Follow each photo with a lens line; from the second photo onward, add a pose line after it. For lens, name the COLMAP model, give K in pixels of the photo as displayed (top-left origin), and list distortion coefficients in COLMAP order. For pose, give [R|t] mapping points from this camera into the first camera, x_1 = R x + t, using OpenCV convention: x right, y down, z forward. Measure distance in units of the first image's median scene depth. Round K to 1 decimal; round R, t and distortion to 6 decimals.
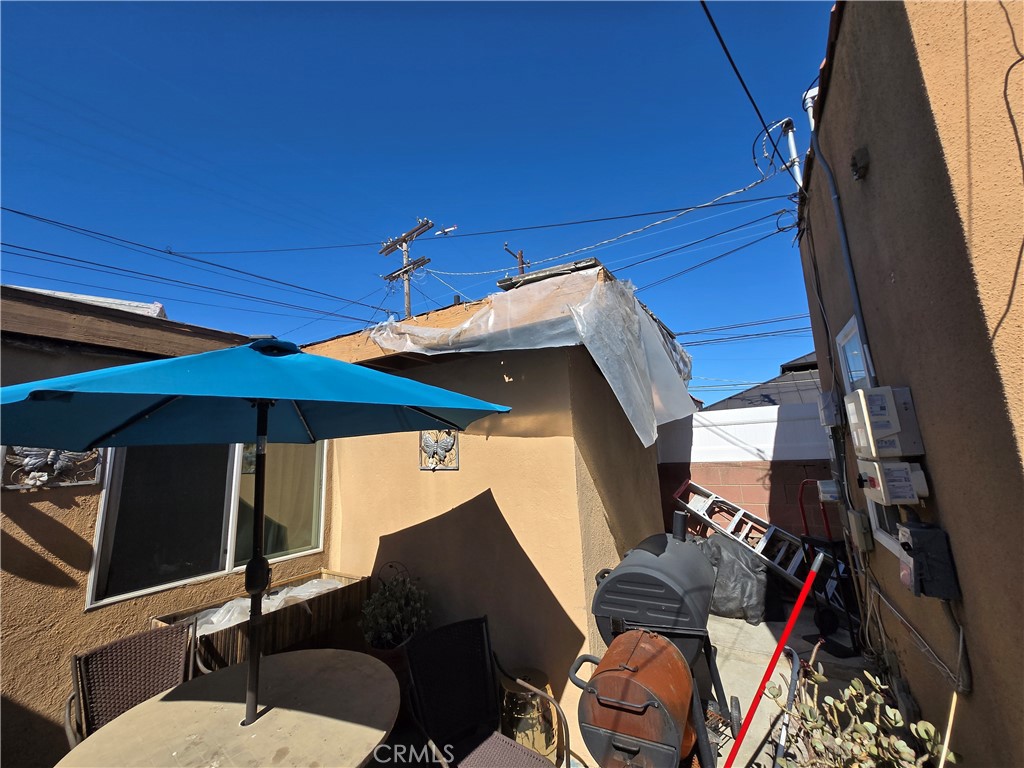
lens RADIAL K [[402.9, 0, 512.0], [0, 402.9, 384.0], [0, 0, 1]] dist [0.001686, 0.000052]
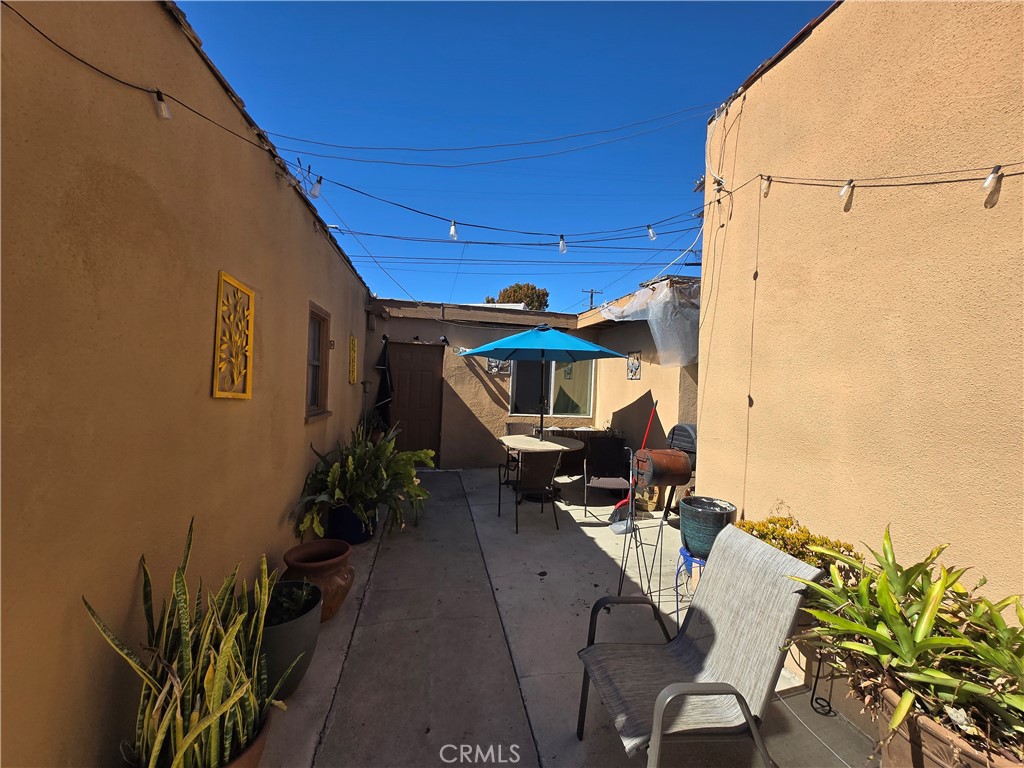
lens RADIAL K [[402.9, 0, 512.0], [0, 402.9, 384.0], [0, 0, 1]] dist [0.001686, 0.000052]
pose [[0.684405, 0.074075, -0.725329, 0.810592], [0.053720, 0.986998, 0.151488, -0.081949], [0.727120, -0.142644, 0.671528, -0.695813]]
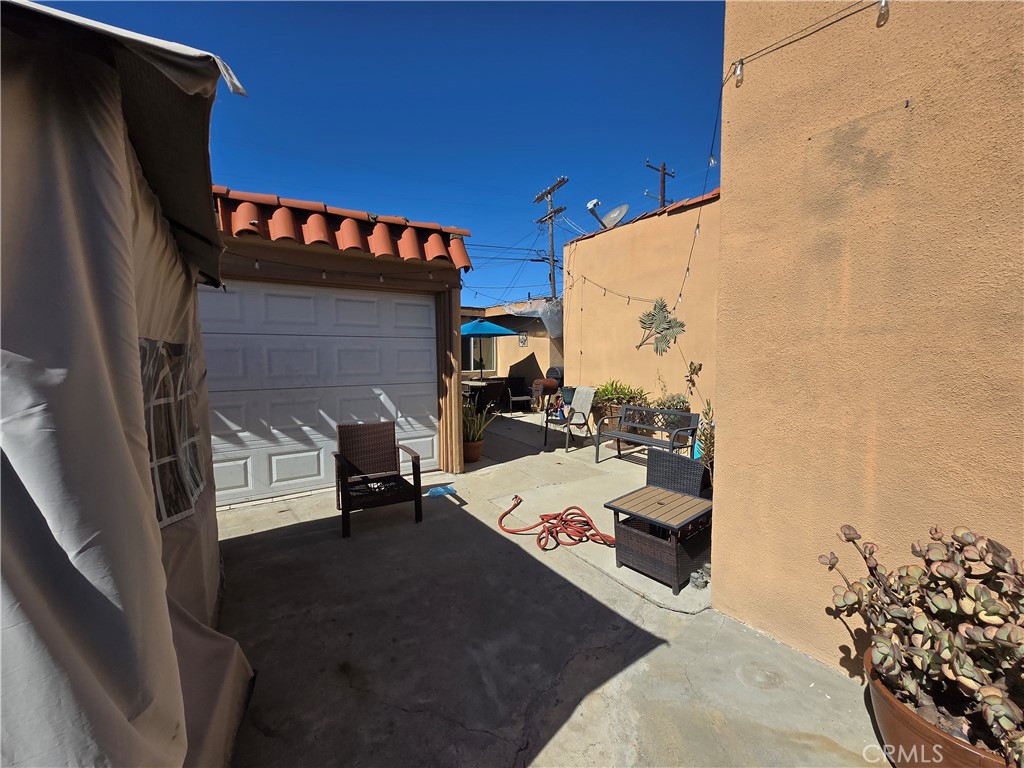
lens RADIAL K [[402.9, 0, 512.0], [0, 402.9, 384.0], [0, 0, 1]] dist [0.001686, 0.000052]
pose [[0.908699, 0.067953, -0.411885, 1.183533], [0.038218, 0.968977, 0.244177, -0.323647], [0.415700, -0.237625, 0.877911, -2.158237]]
